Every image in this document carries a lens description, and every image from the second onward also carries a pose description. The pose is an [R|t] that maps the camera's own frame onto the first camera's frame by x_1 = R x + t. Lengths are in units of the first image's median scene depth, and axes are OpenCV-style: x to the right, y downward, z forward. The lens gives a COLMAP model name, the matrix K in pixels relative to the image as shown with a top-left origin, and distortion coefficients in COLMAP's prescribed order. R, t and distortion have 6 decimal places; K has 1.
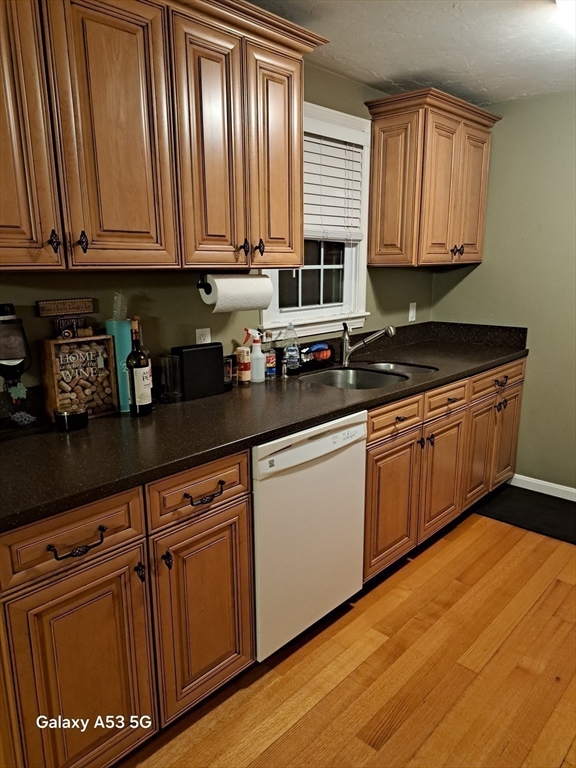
lens RADIAL K [[547.5, 0, 285.0], [0, 547.5, 393.0], [0, 0, 1]] dist [0.073011, -0.081698]
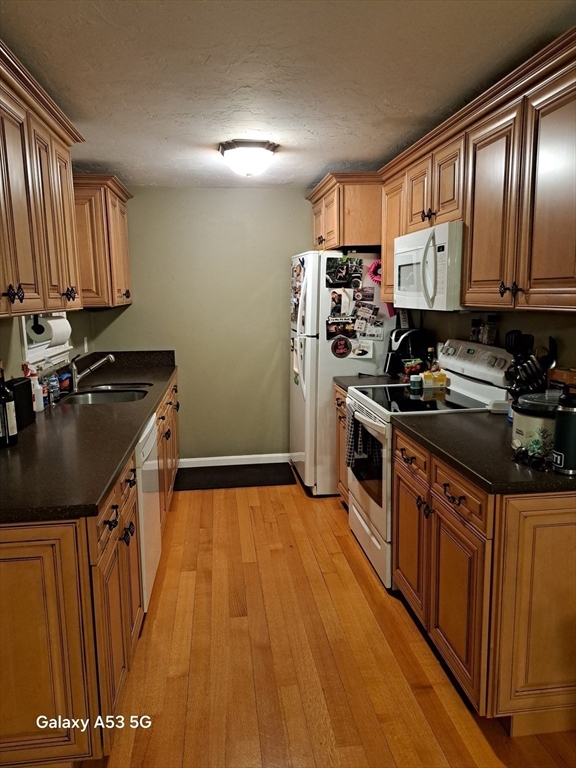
lens RADIAL K [[547.5, 0, 285.0], [0, 547.5, 393.0], [0, 0, 1]] dist [0.073011, -0.081698]
pose [[0.642357, -0.134211, 0.754563, -0.501315], [0.181046, 0.983255, 0.020764, 0.009368], [-0.744715, 0.123272, 0.655899, -0.101760]]
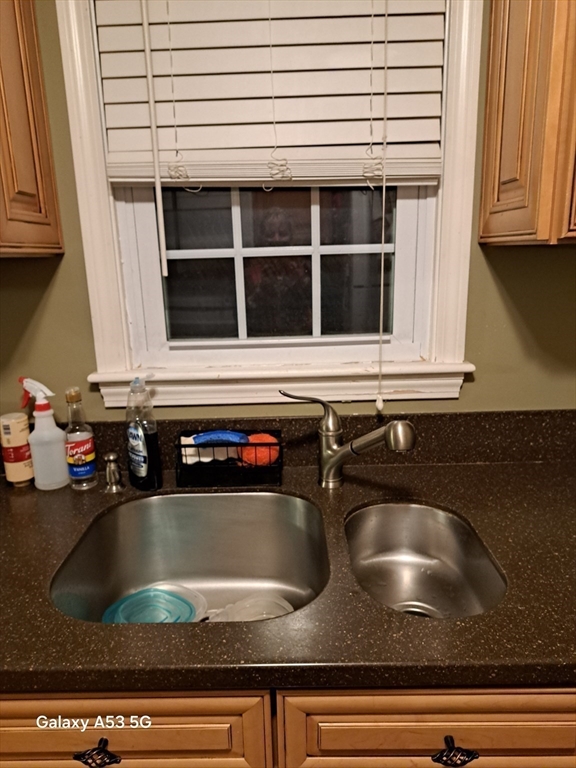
lens RADIAL K [[547.5, 0, 285.0], [0, 547.5, 393.0], [0, 0, 1]] dist [0.073011, -0.081698]
pose [[0.675316, 0.172079, -0.717173, 0.383781], [-0.146528, 0.984320, 0.098202, -0.160998], [0.722826, 0.038768, 0.689942, 0.701340]]
